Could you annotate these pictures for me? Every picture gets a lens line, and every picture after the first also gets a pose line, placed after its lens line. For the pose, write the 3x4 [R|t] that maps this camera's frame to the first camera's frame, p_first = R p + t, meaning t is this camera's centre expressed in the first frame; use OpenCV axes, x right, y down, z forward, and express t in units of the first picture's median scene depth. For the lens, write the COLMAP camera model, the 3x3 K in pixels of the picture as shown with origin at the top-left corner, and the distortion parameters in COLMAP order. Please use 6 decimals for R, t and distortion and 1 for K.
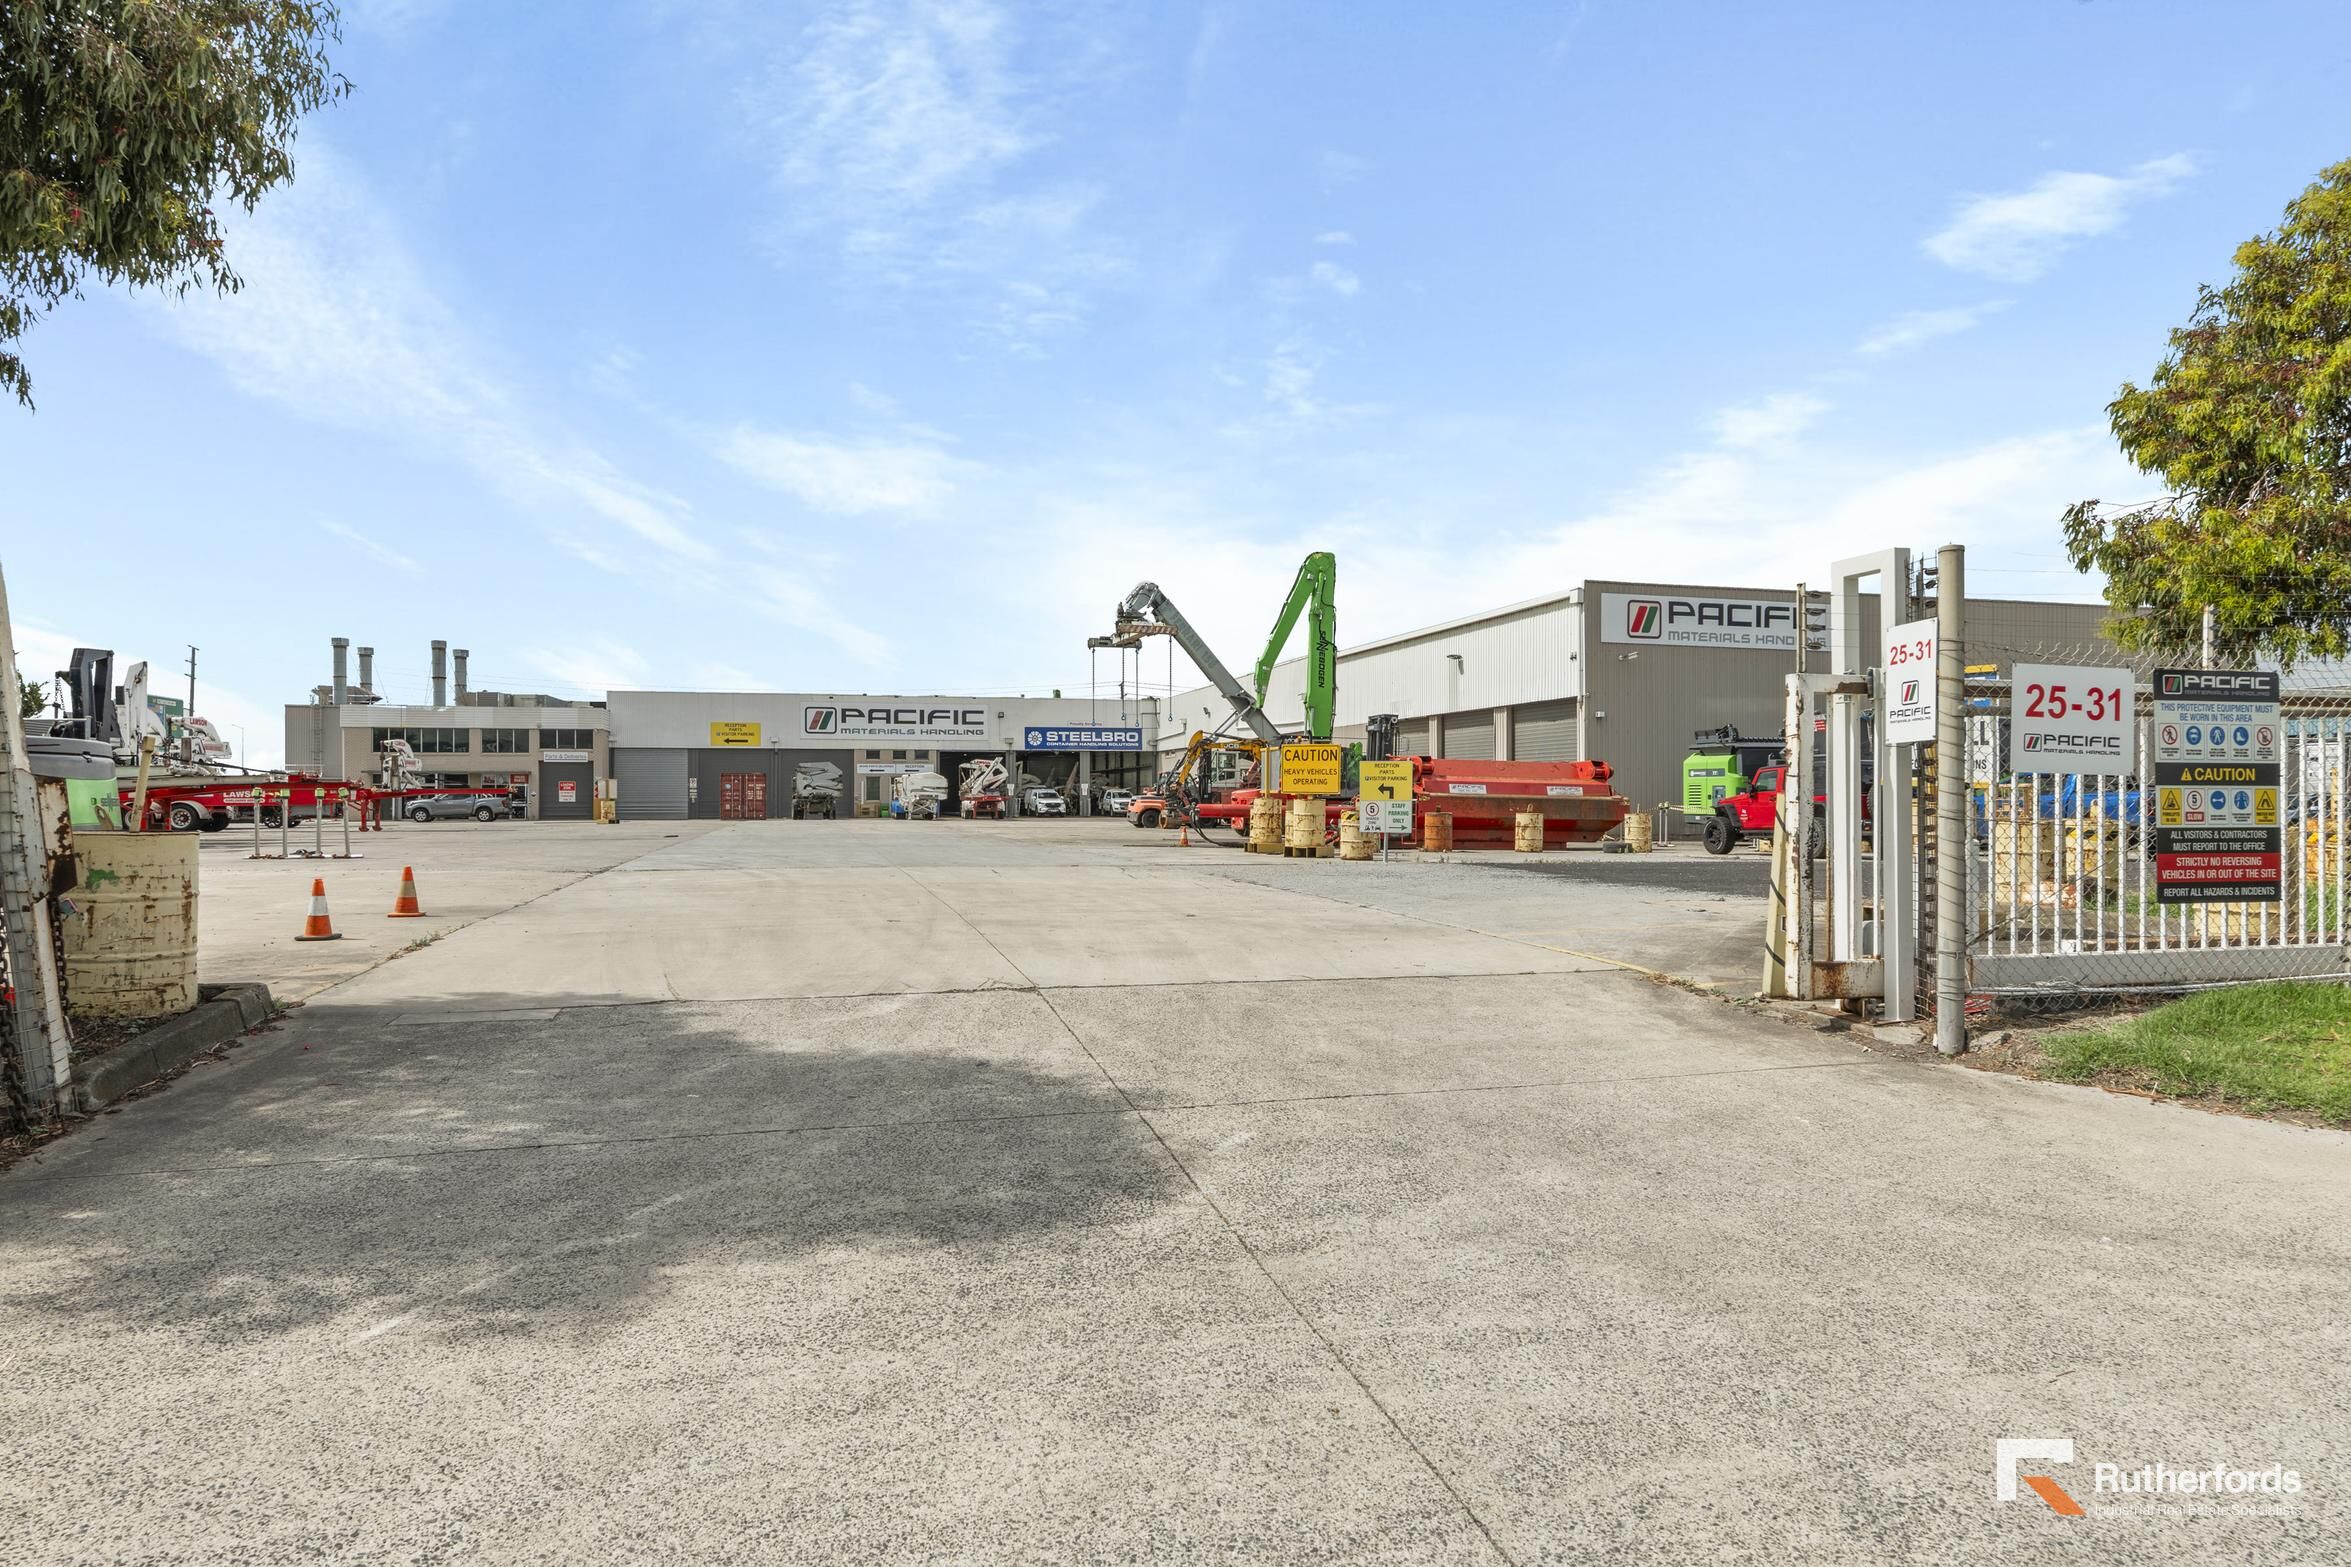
lens RADIAL K [[1402.0, 0, 1178.4], [0, 1402.0, 789.0], [0, 0, 1]] dist [0.002022, 0.000182]
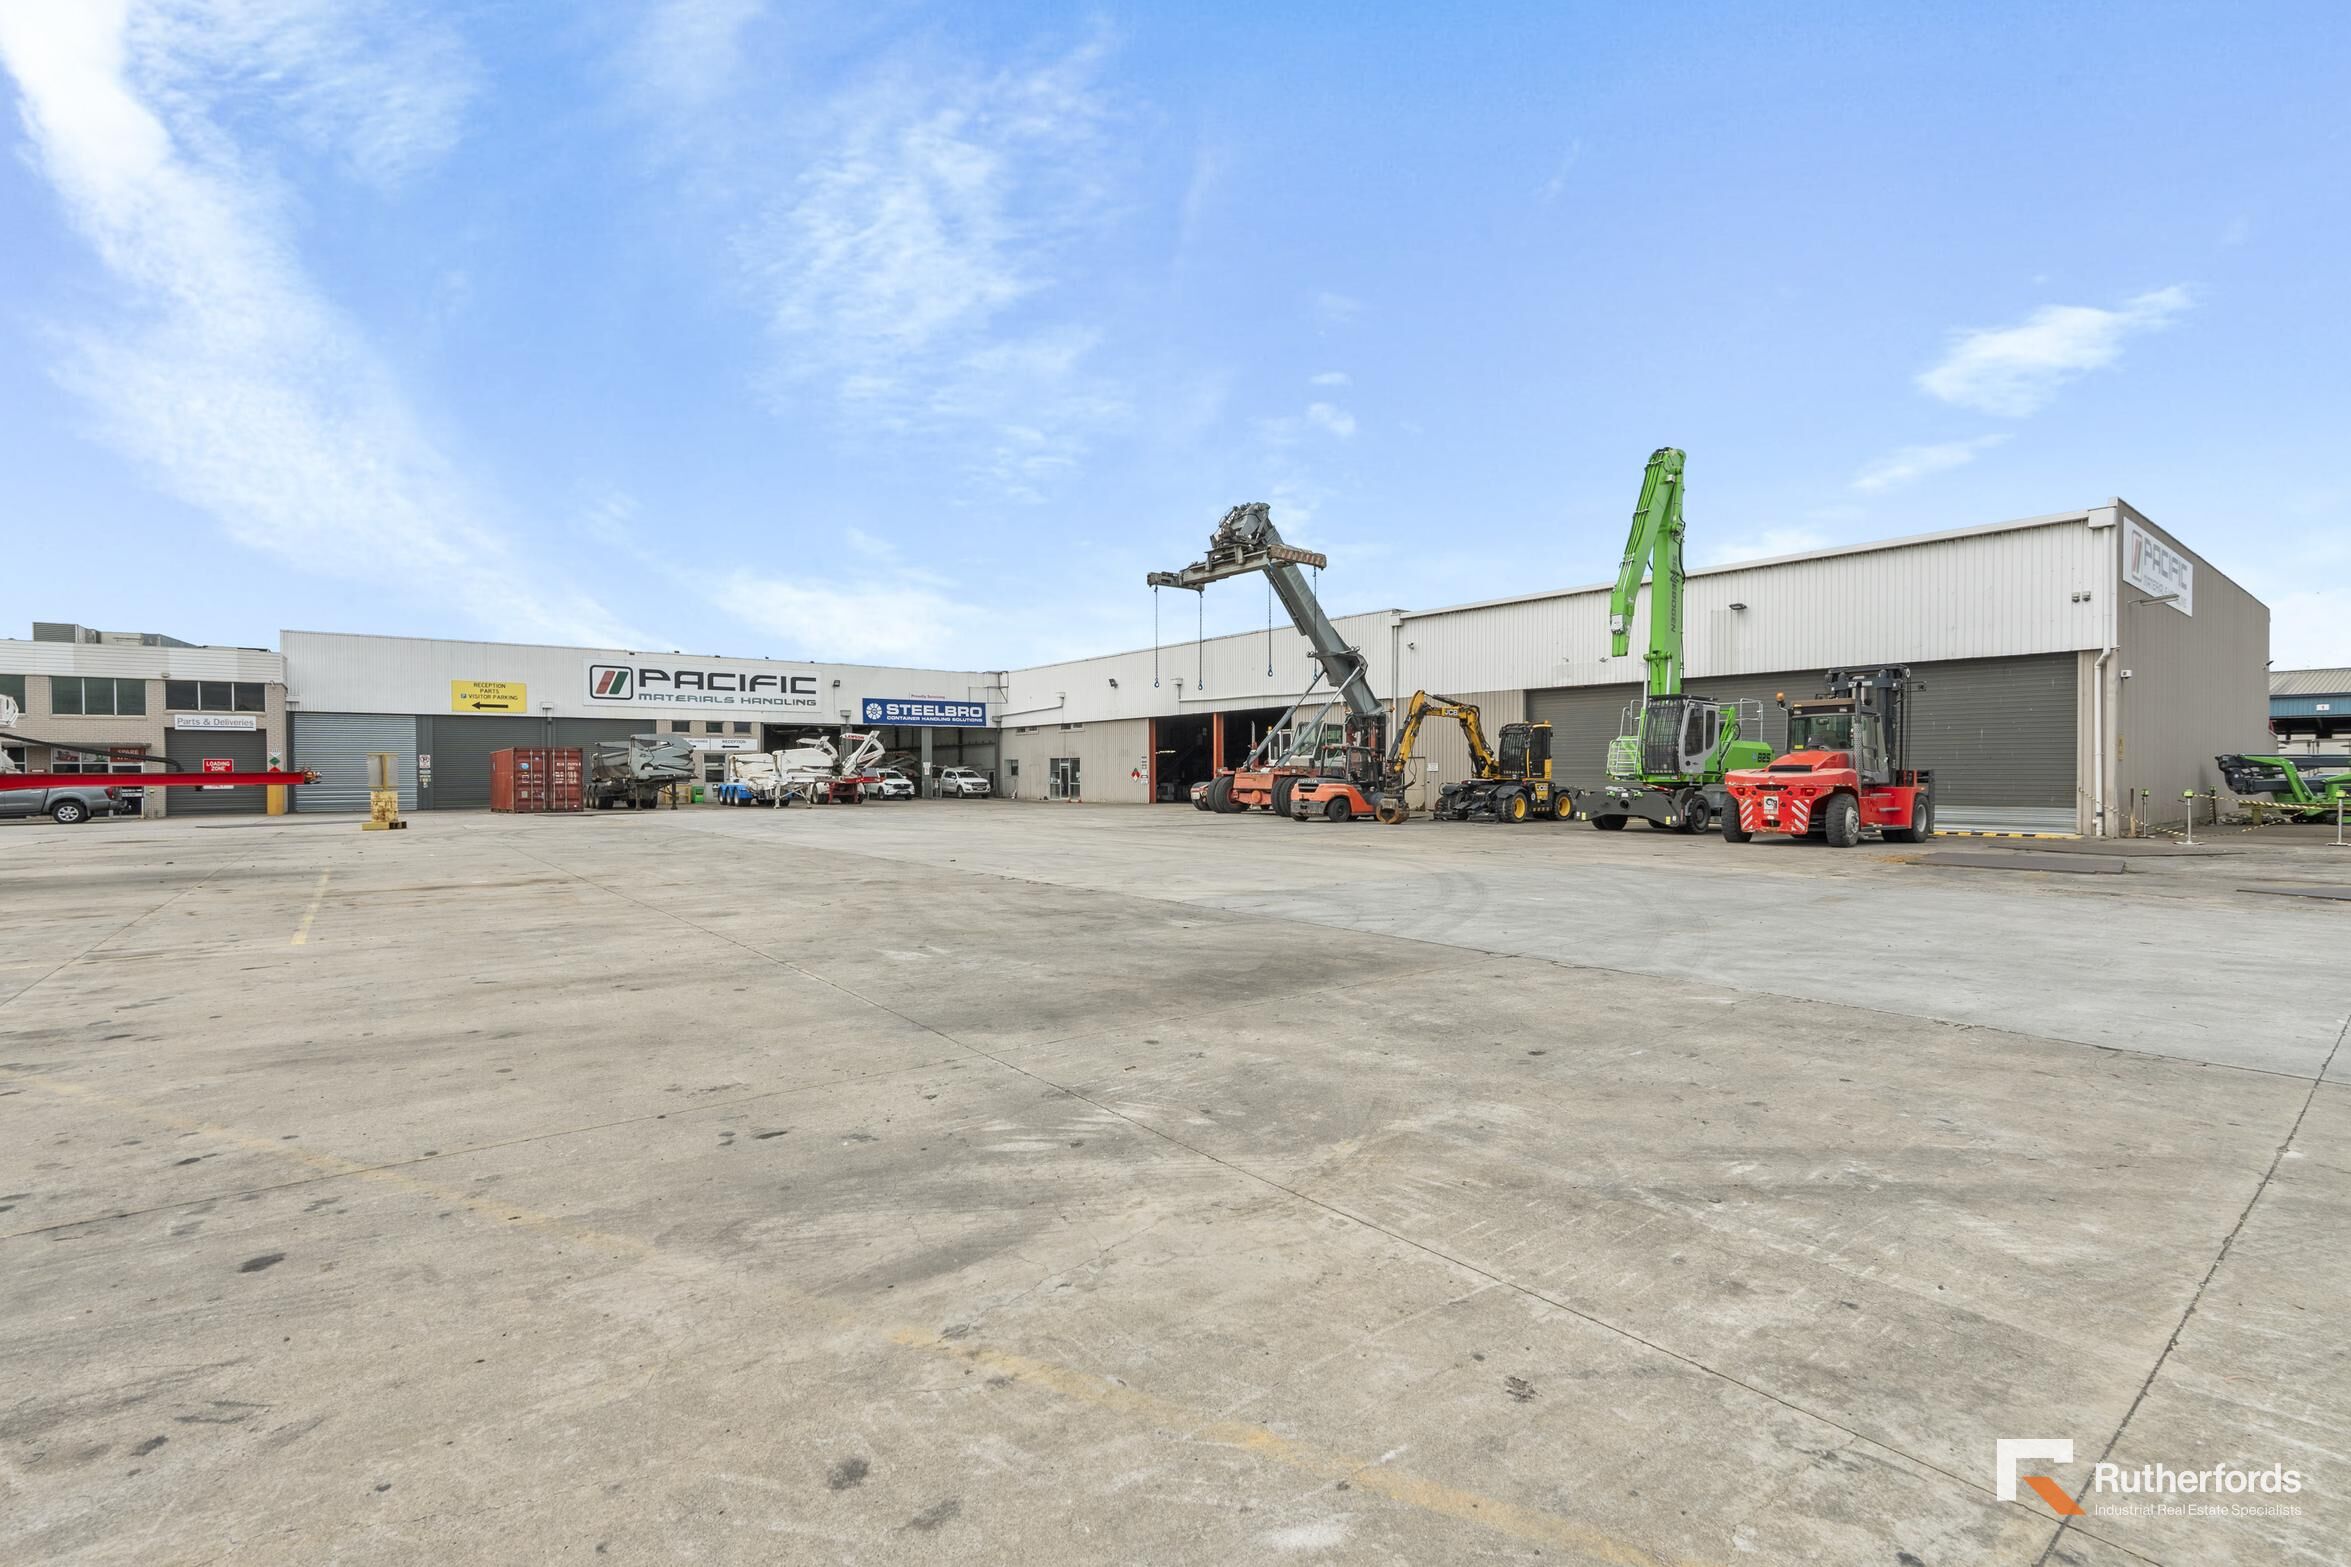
lens RADIAL K [[1036.2, 0, 1169.6], [0, 1036.2, 776.2], [0, 0, 1]] dist [-0.003622, -0.000401]
pose [[0.914827, -0.005657, 0.403806, -0.204205], [0.002285, 0.999958, 0.008831, -0.000352], [-0.403839, -0.007156, 0.914802, 0.337373]]
